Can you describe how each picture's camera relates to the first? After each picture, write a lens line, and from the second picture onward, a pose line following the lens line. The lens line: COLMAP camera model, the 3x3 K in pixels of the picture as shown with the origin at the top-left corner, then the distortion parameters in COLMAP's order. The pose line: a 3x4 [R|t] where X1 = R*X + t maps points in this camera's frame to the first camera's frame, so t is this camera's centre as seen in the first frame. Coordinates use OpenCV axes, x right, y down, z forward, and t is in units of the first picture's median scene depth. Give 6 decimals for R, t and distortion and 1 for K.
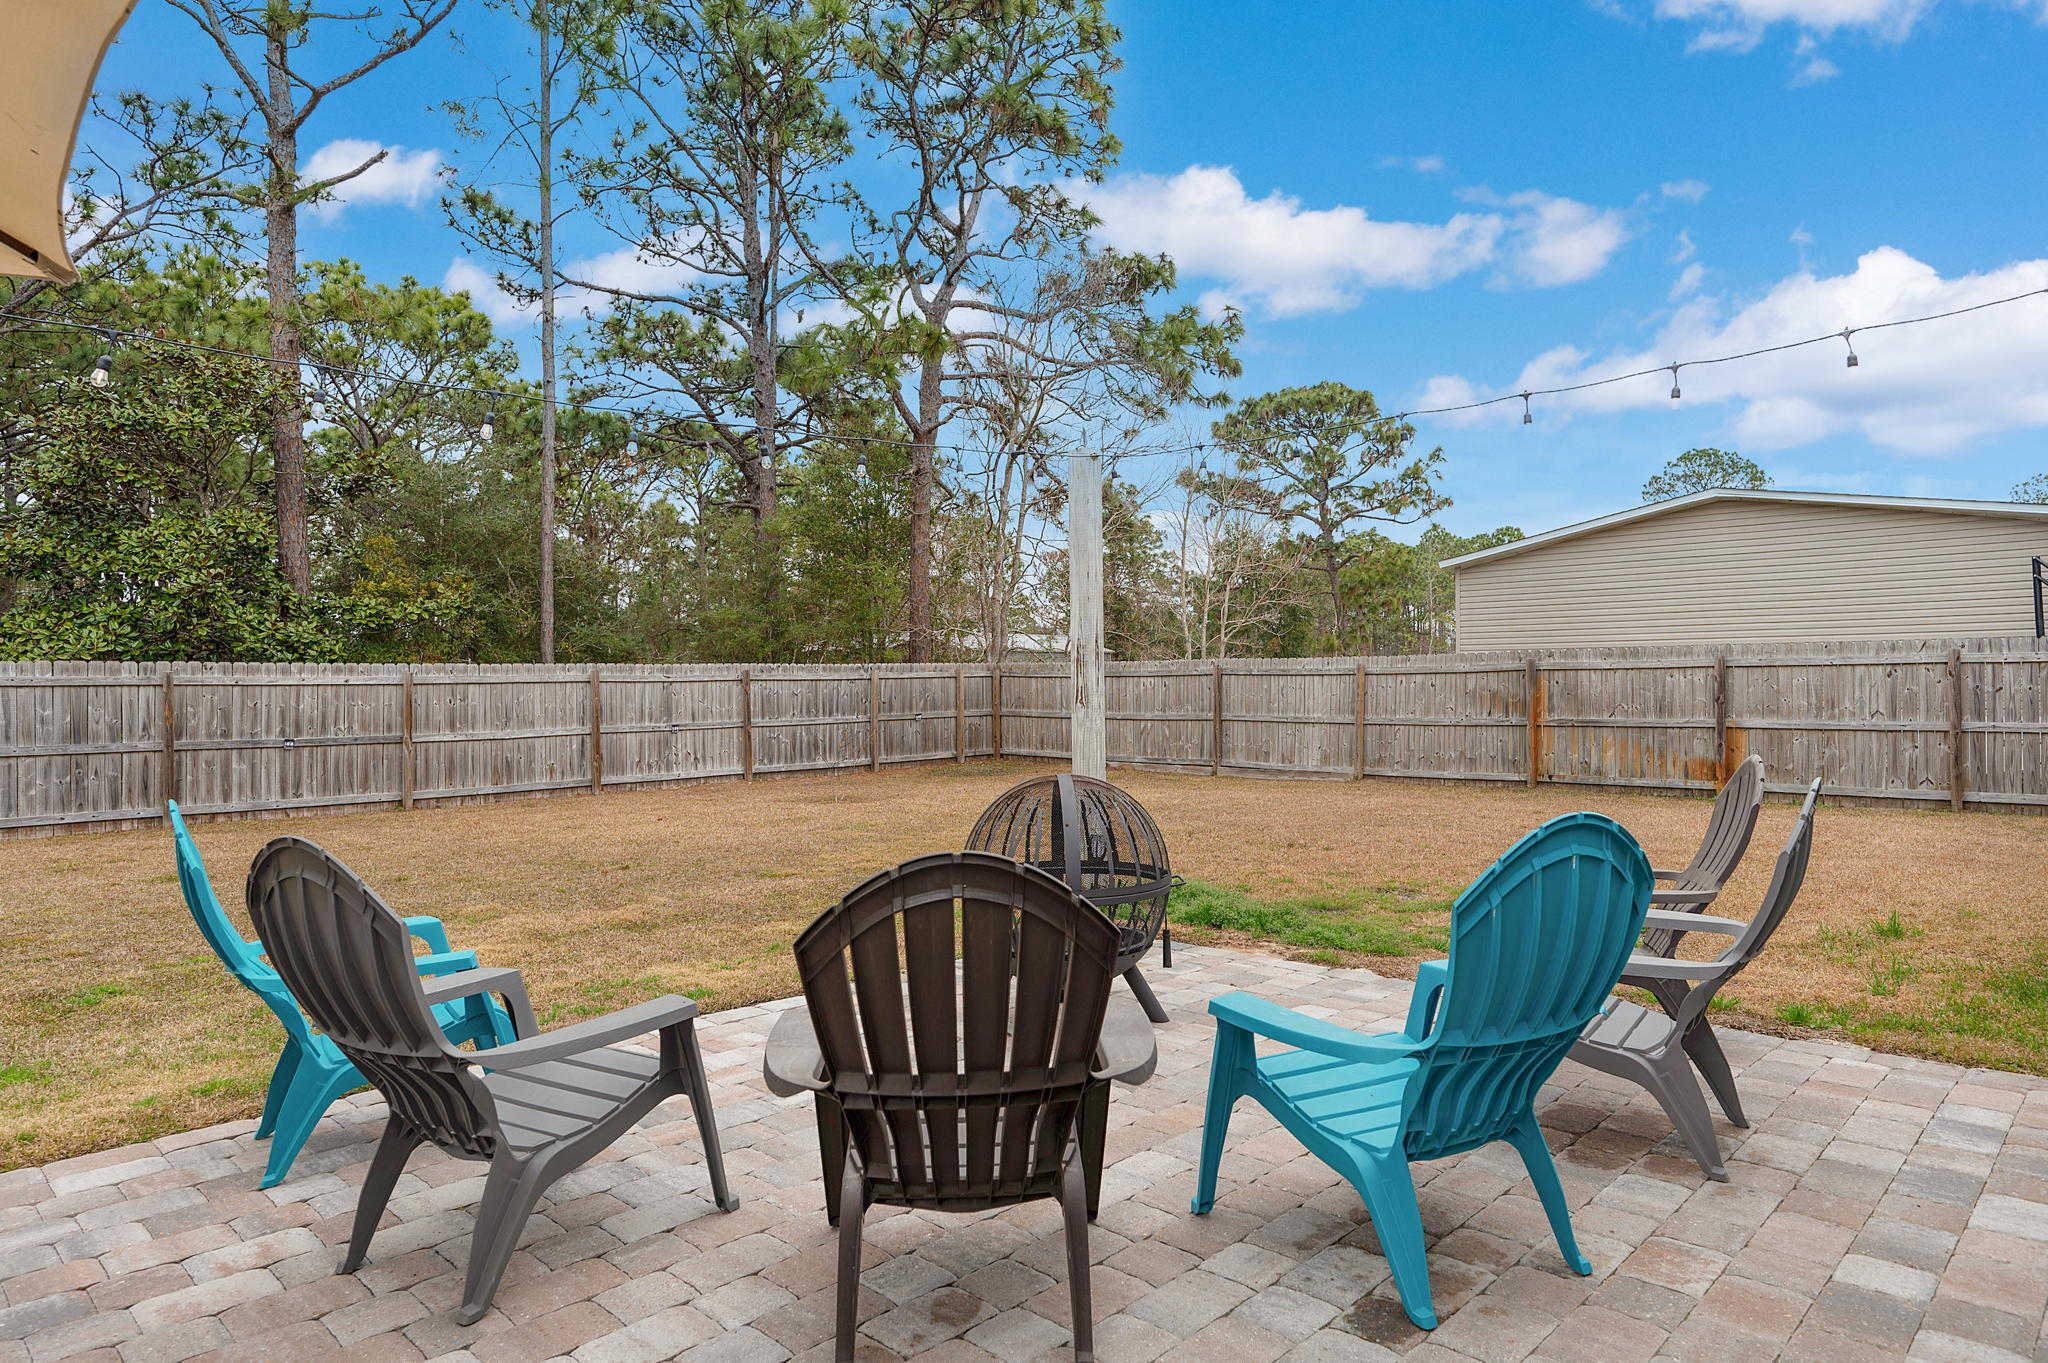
lens RADIAL K [[1206.5, 0, 1004.1], [0, 1206.5, 677.9], [0, 0, 1]] dist [-0.000767, -0.000192]
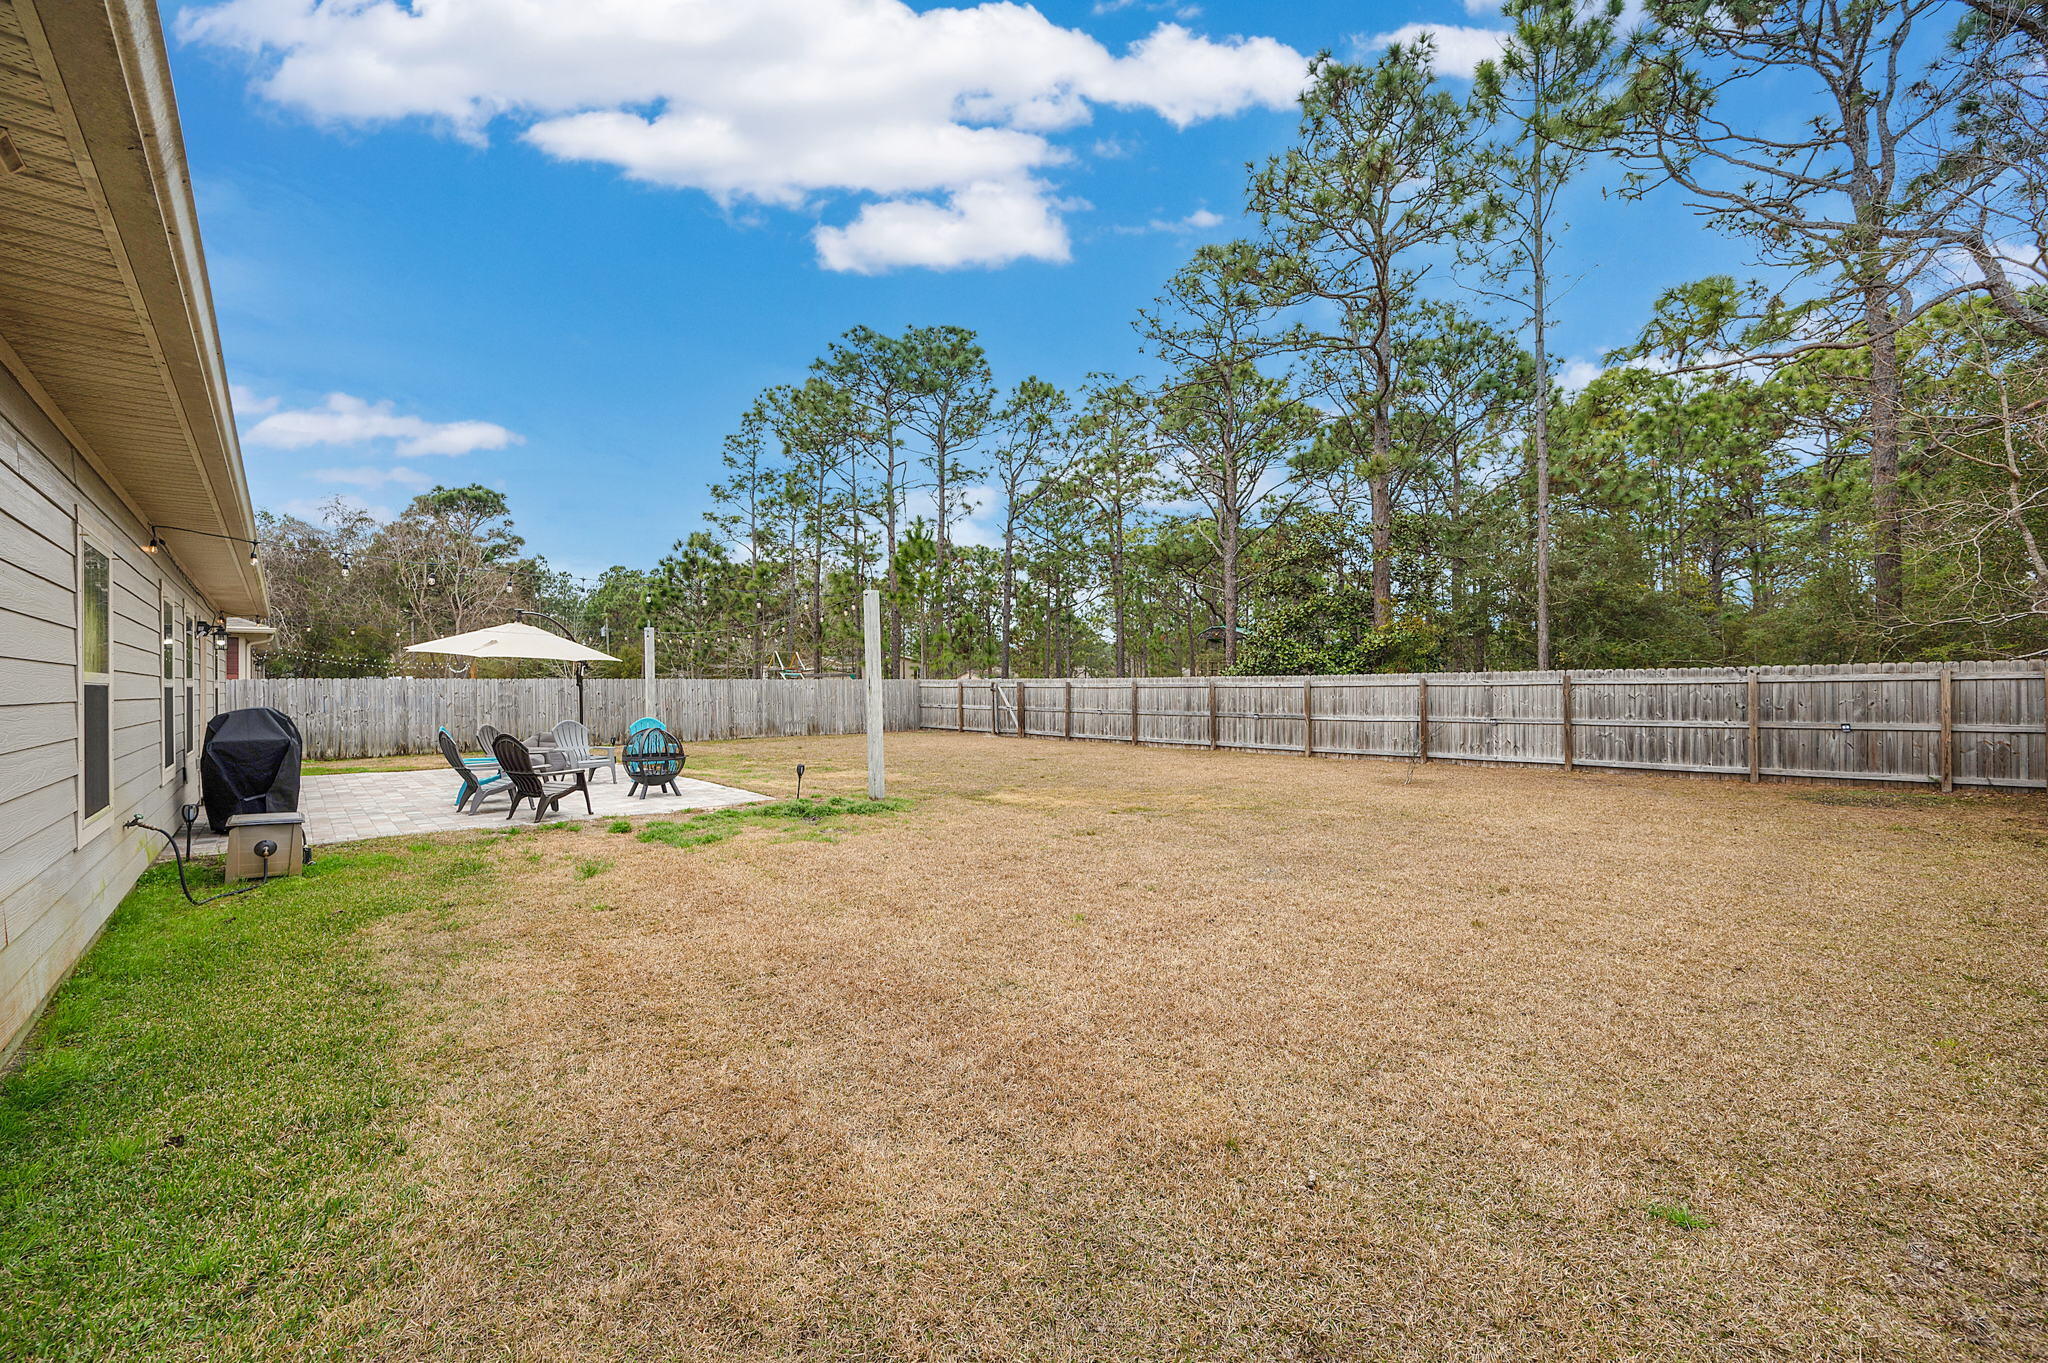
lens RADIAL K [[823.0, 0, 1018.2], [0, 823.0, 685.4], [0, 0, 1]] dist [0.003752, -0.000379]
pose [[-0.042441, 0.011414, -0.999034, 0.667133], [0.014707, 0.999834, 0.010798, -0.014887], [0.998991, -0.014235, -0.042602, 0.556097]]
